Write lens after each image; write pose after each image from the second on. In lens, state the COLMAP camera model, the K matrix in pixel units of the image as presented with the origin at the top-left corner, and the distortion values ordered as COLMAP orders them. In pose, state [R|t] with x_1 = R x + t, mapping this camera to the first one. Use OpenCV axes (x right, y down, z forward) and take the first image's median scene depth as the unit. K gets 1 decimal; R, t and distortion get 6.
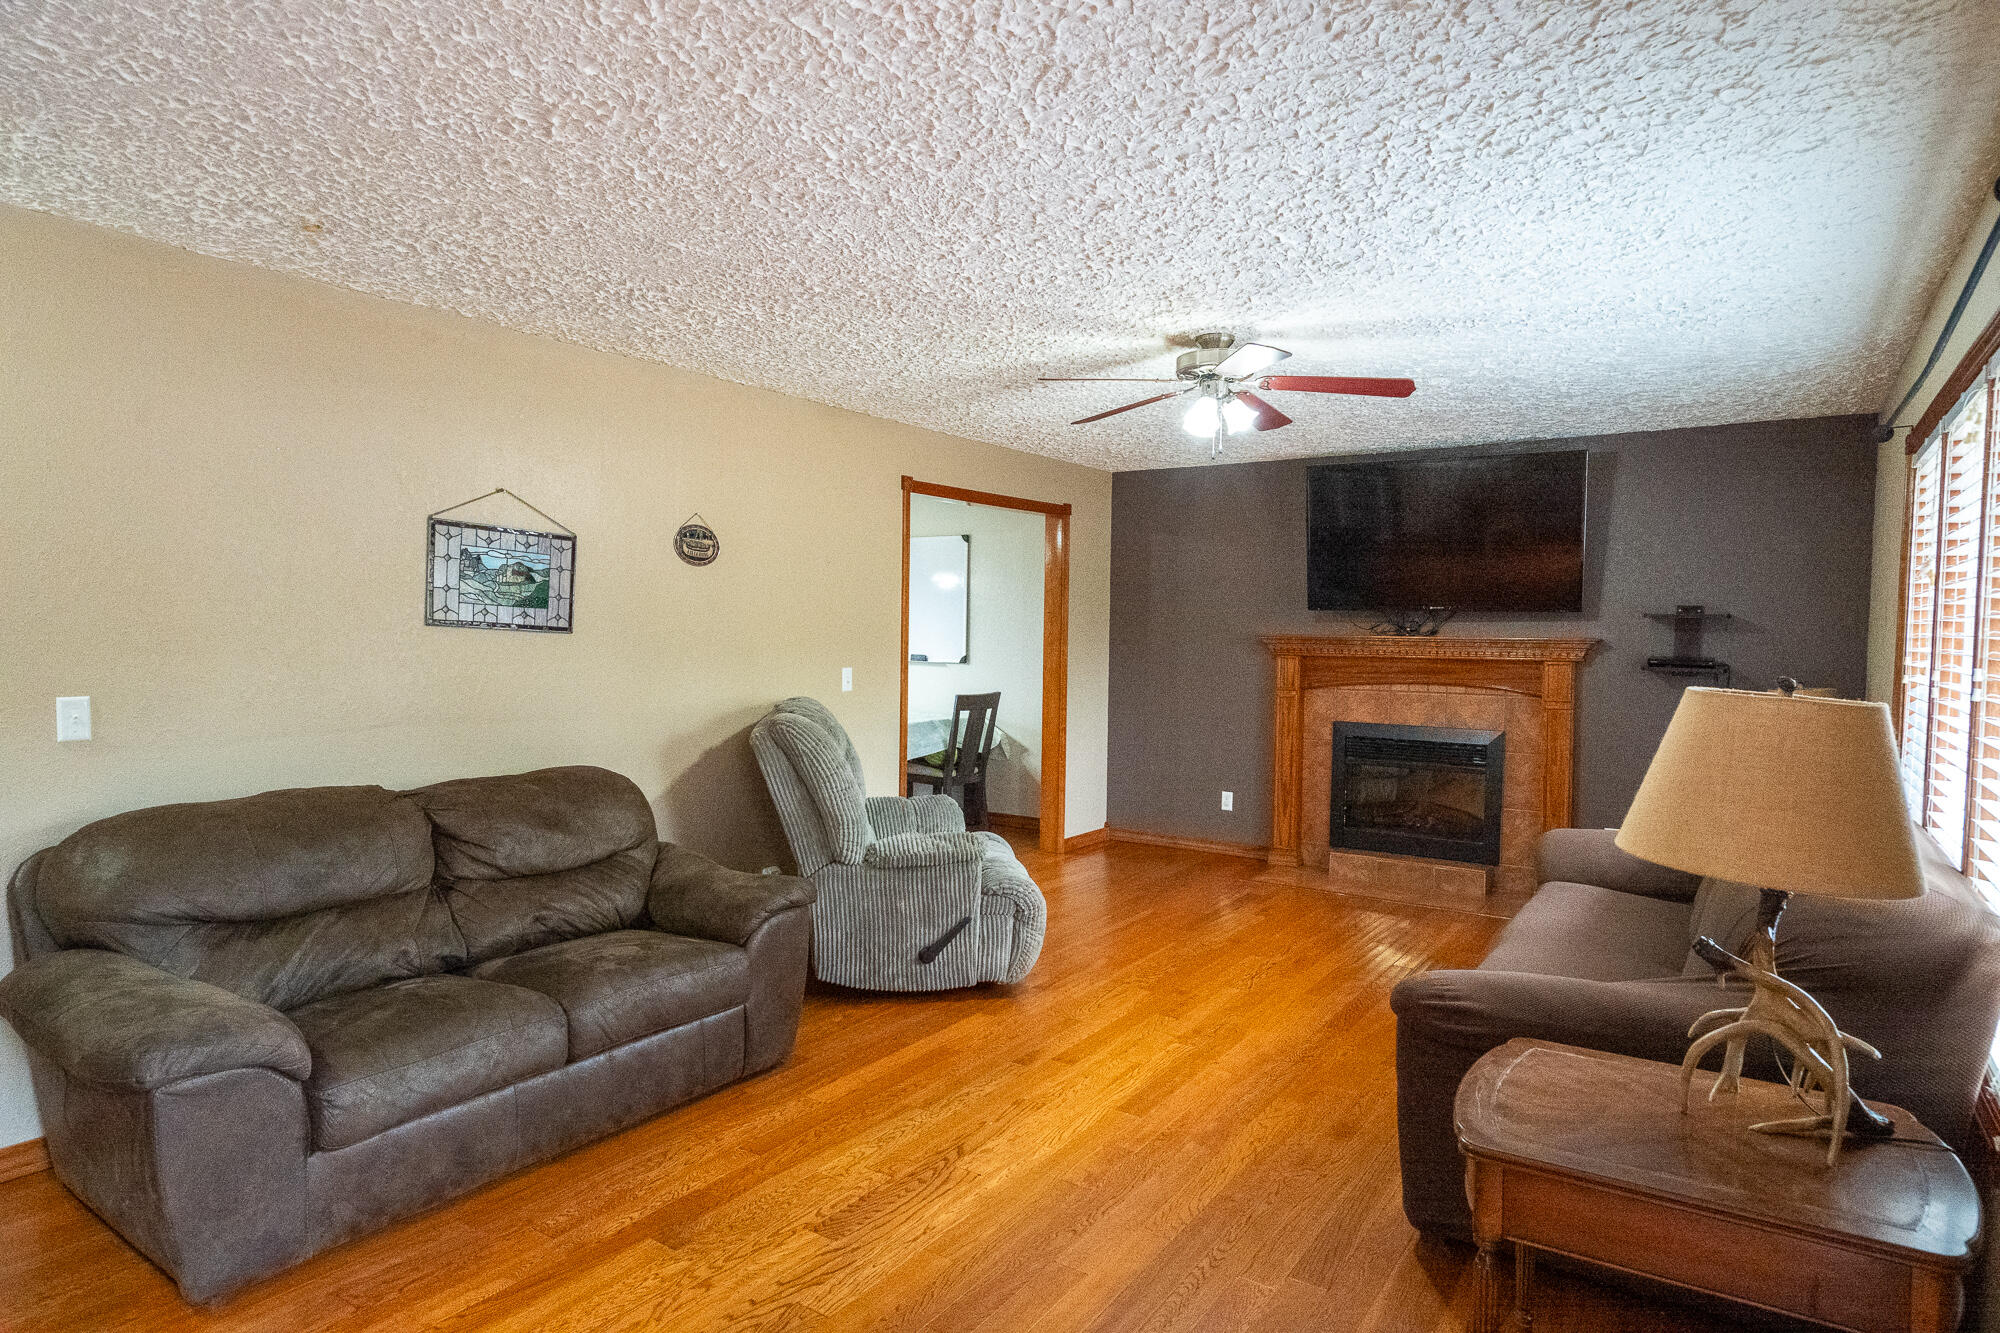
lens RADIAL K [[1171.6, 0, 1000.7], [0, 1171.6, 667.0], [0, 0, 1]] dist [0.003389, 0.000551]
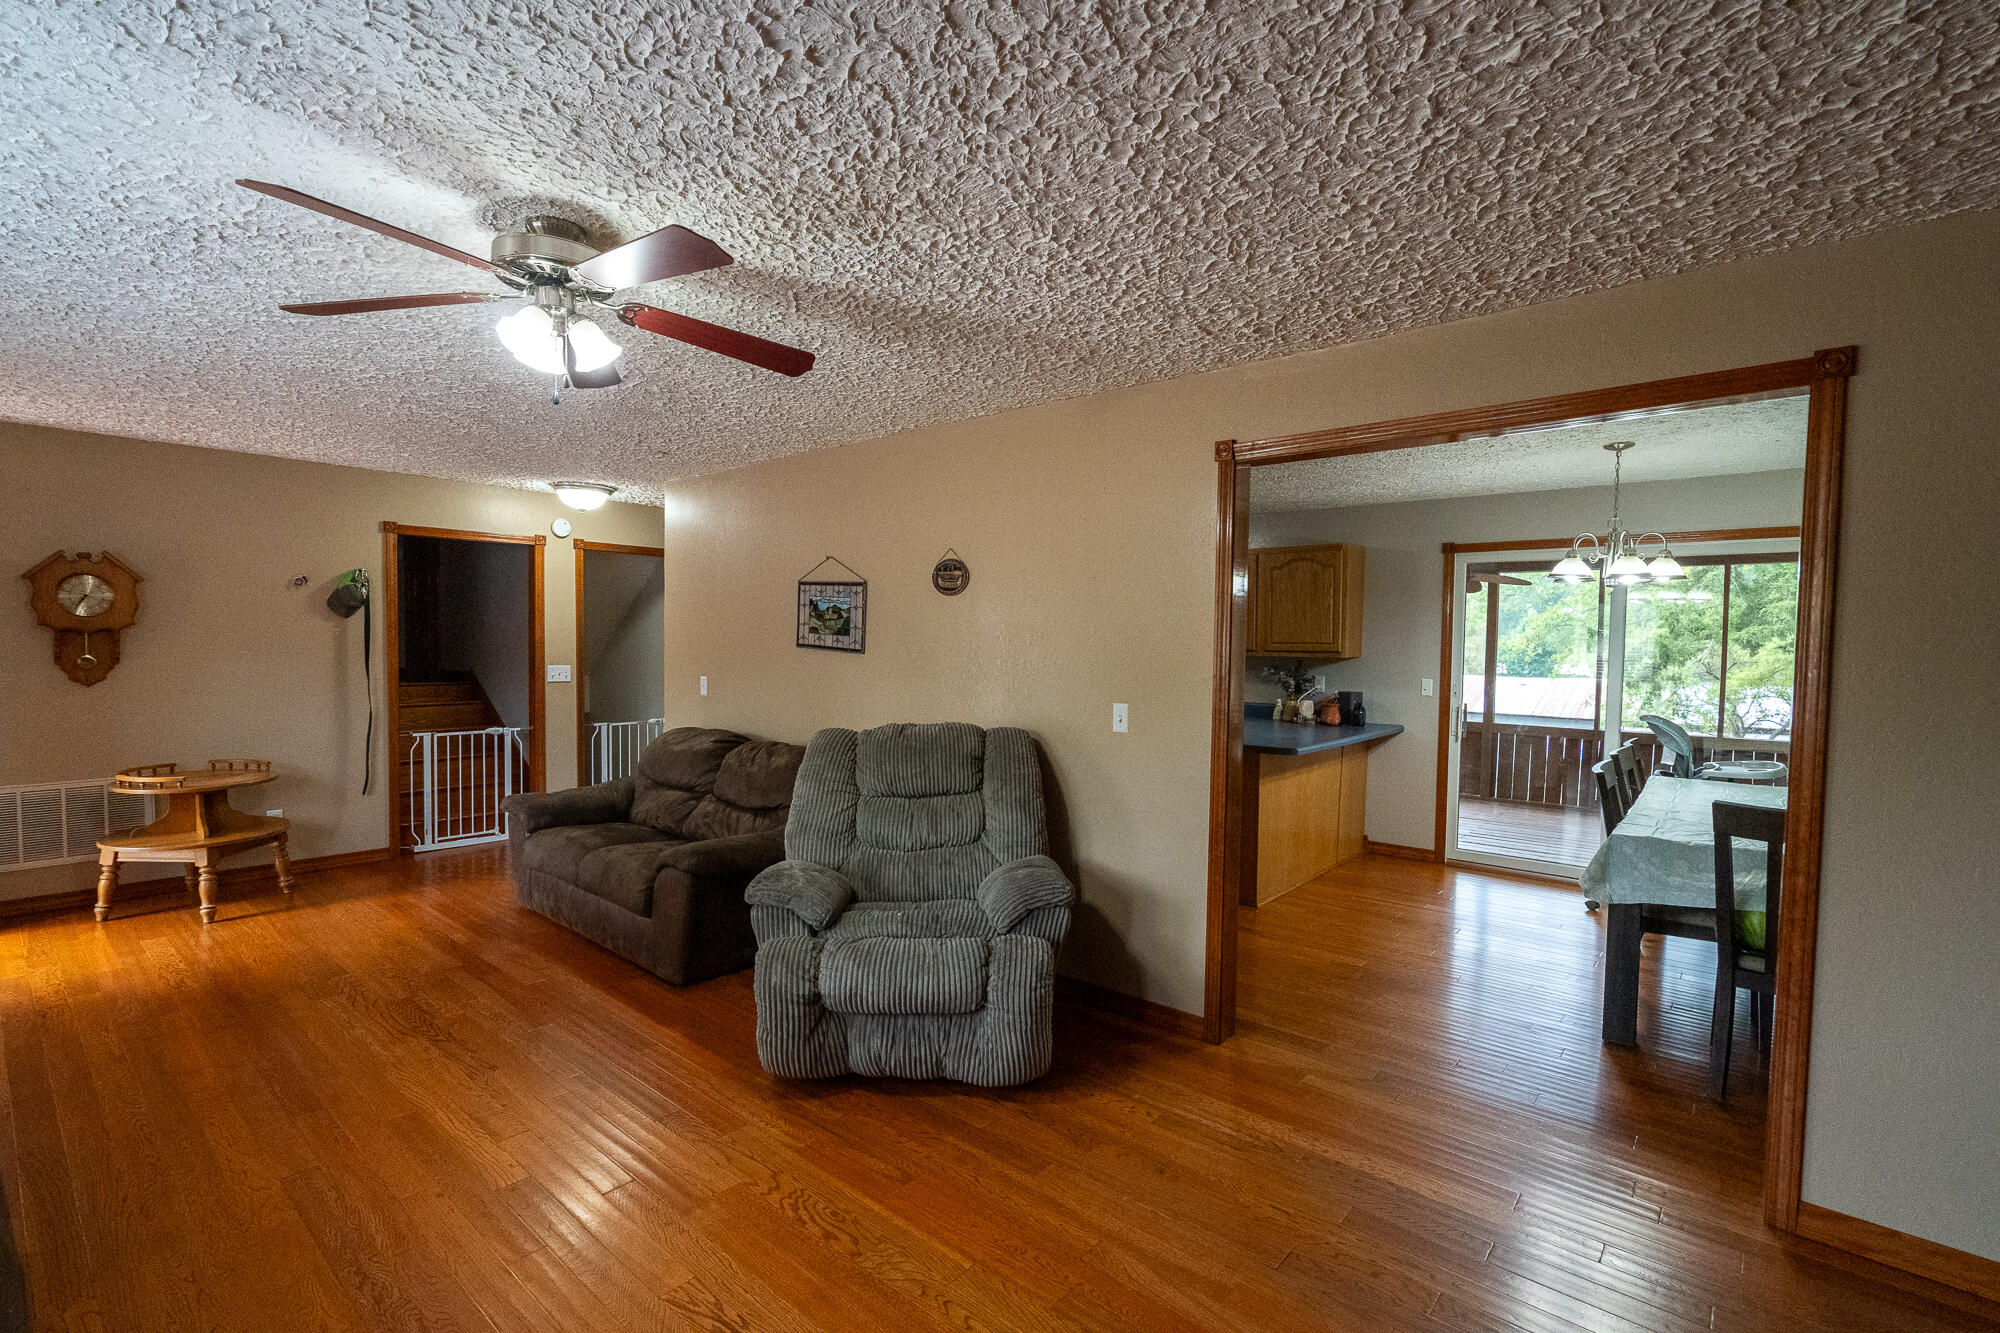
lens RADIAL K [[913.6, 0, 998.2], [0, 913.6, 673.0], [0, 0, 1]] dist [0.002284, 0.001318]
pose [[-0.131056, 0.022330, -0.991124, 0.686319], [-0.049584, 0.998347, 0.029049, -0.046307], [0.990134, 0.052951, -0.129732, 1.330511]]
